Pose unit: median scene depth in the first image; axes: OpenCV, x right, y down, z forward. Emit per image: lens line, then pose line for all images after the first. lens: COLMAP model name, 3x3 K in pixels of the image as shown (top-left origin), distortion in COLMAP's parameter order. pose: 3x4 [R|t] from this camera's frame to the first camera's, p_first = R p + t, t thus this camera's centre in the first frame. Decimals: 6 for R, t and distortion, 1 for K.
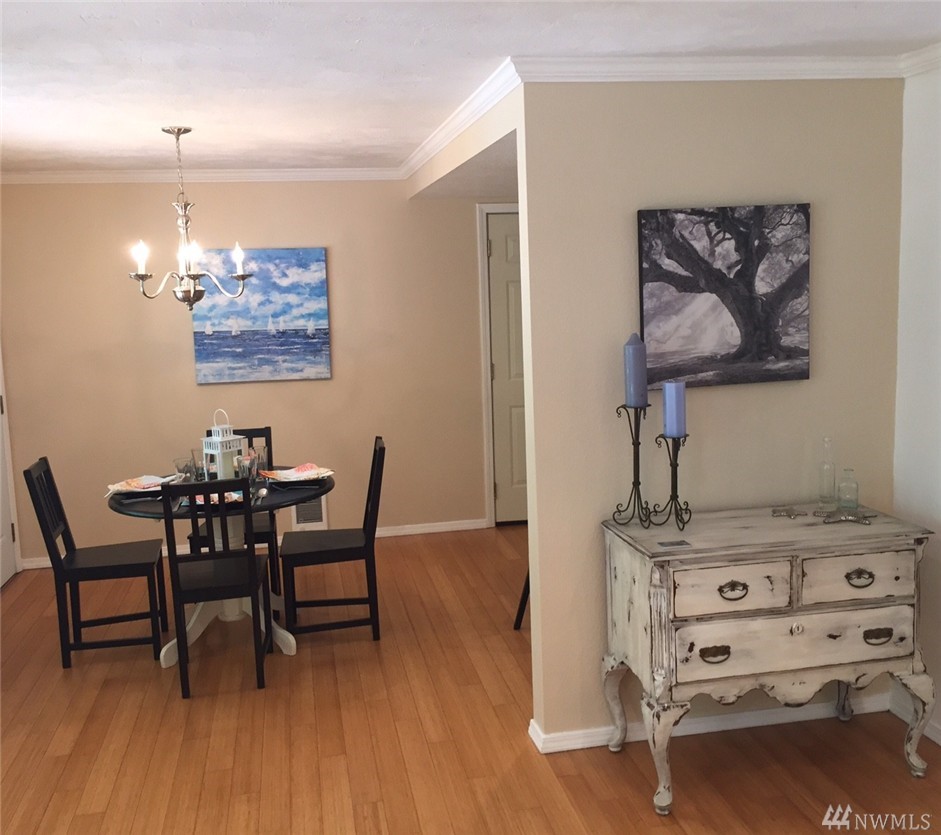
lens RADIAL K [[897.6, 0, 470.9], [0, 897.6, 397.4], [0, 0, 1]] dist [0.022627, 0.025903]
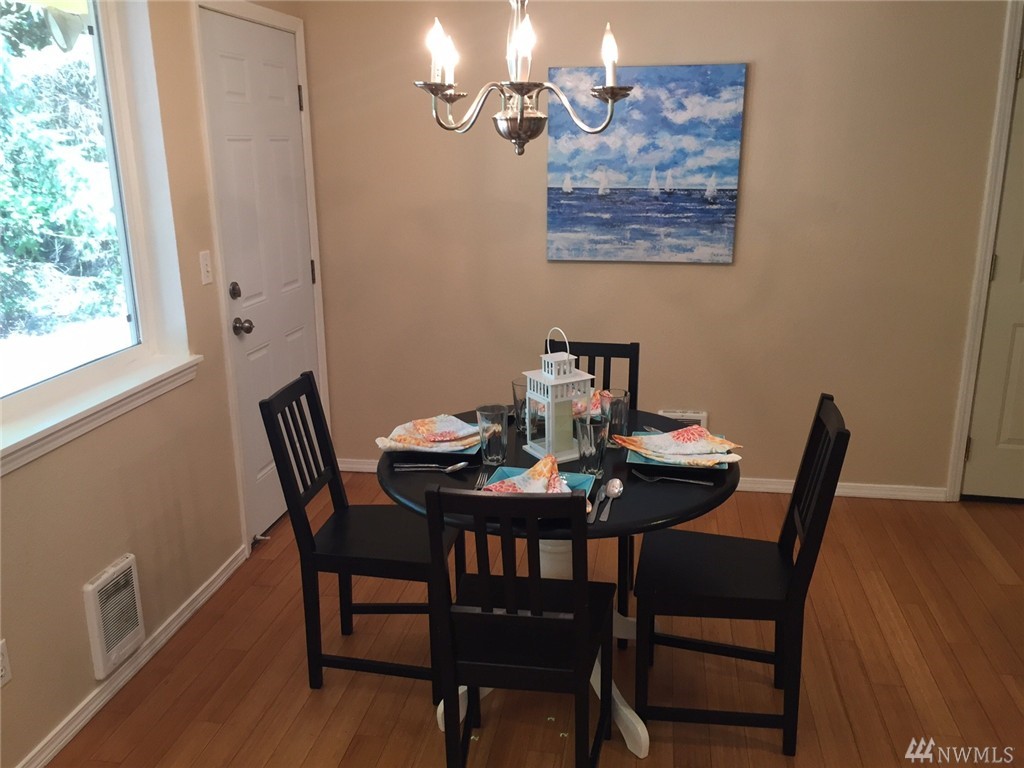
lens RADIAL K [[879.3, 0, 507.4], [0, 879.3, 383.6], [0, 0, 1]] dist [0.089860, -0.113578]
pose [[0.929825, 0.118748, -0.348316, -0.070890], [-0.065899, 0.984936, 0.159868, -0.028629], [0.362053, -0.125695, 0.923644, 0.307588]]
